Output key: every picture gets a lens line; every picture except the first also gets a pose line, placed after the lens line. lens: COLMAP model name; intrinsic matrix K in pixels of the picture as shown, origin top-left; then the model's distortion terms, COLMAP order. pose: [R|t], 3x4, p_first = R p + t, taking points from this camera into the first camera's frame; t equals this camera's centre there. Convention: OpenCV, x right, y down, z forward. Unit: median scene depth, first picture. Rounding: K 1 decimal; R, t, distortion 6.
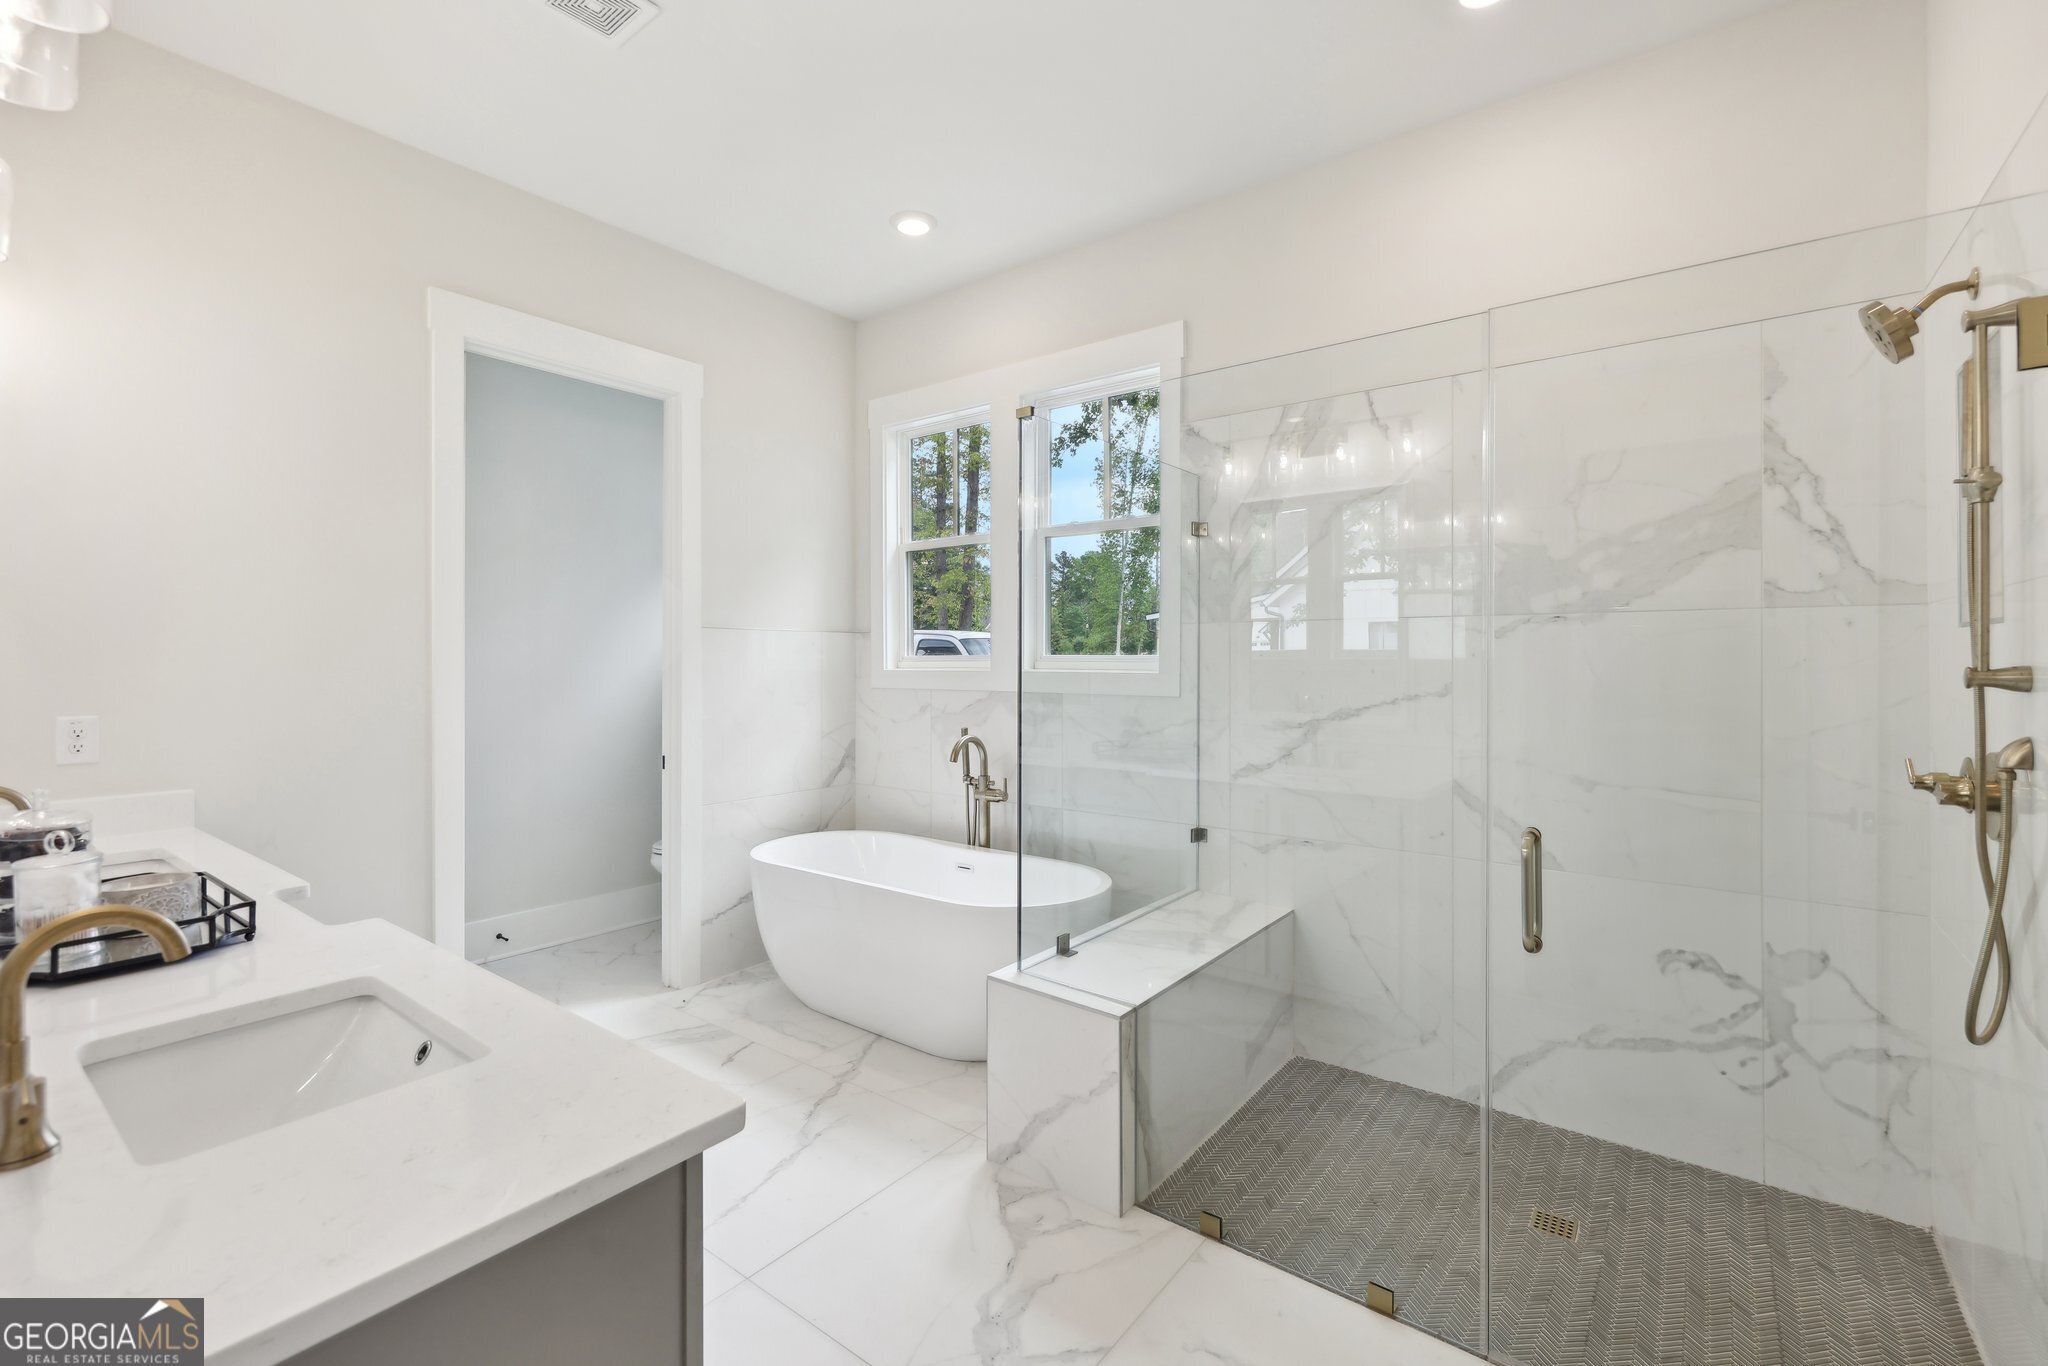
lens RADIAL K [[883.8, 0, 1019.5], [0, 883.8, 660.7], [0, 0, 1]] dist [0.000691, -0.000068]
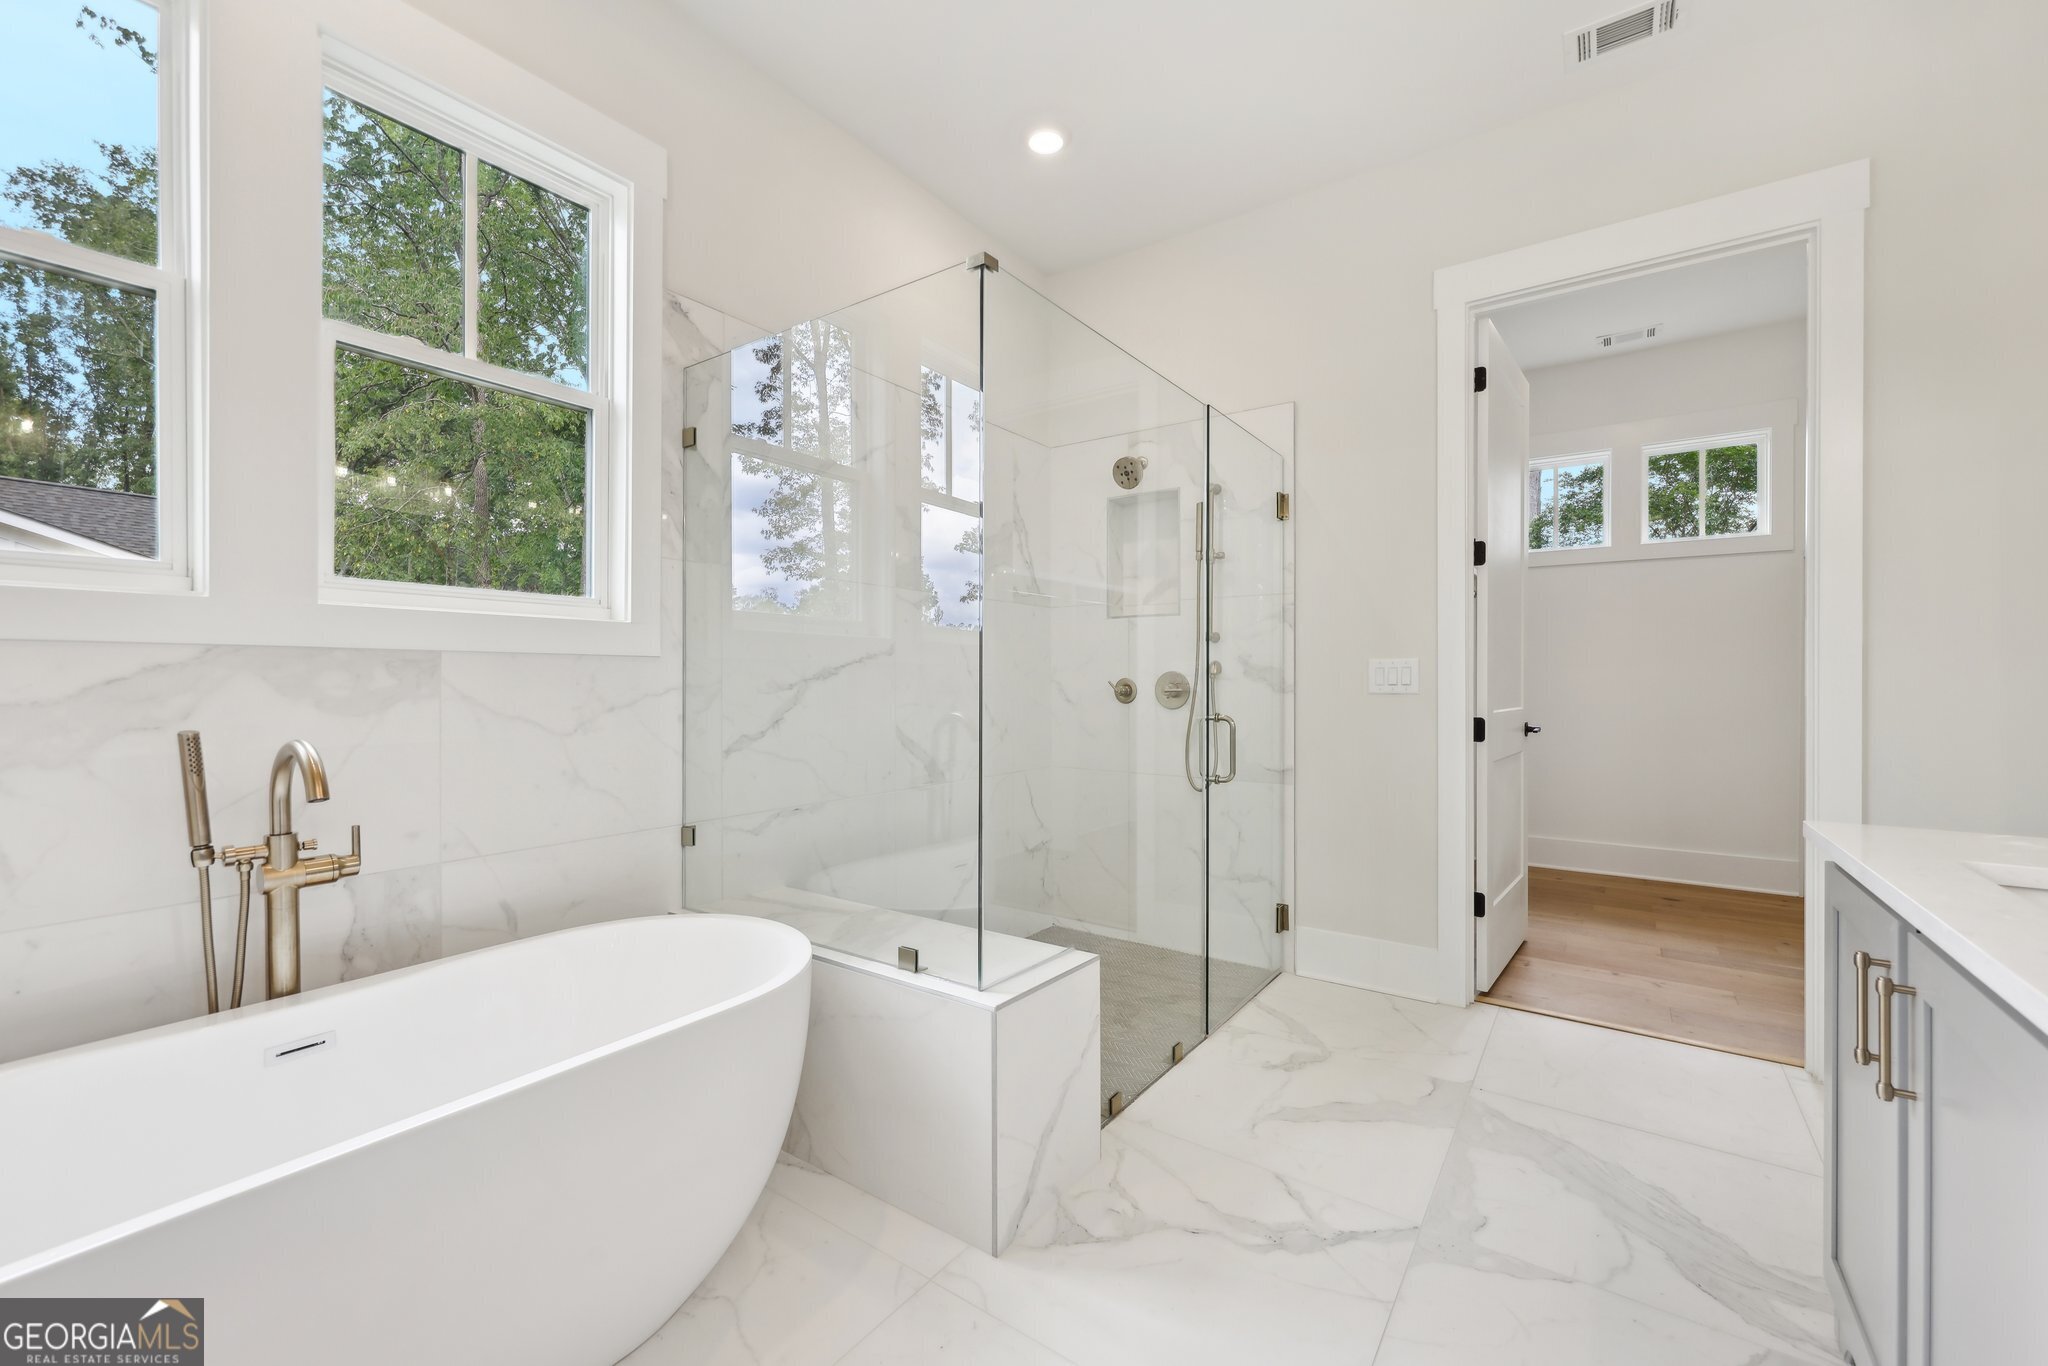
lens RADIAL K [[836.3, 0, 1015.9], [0, 836.3, 682.3], [0, 0, 1]] dist [-0.001644, -0.000280]
pose [[-0.036882, 0.001142, 0.999319, -0.565319], [0.008388, 0.999964, -0.000834, 0.070488], [-0.999284, 0.008351, -0.036890, 0.783021]]
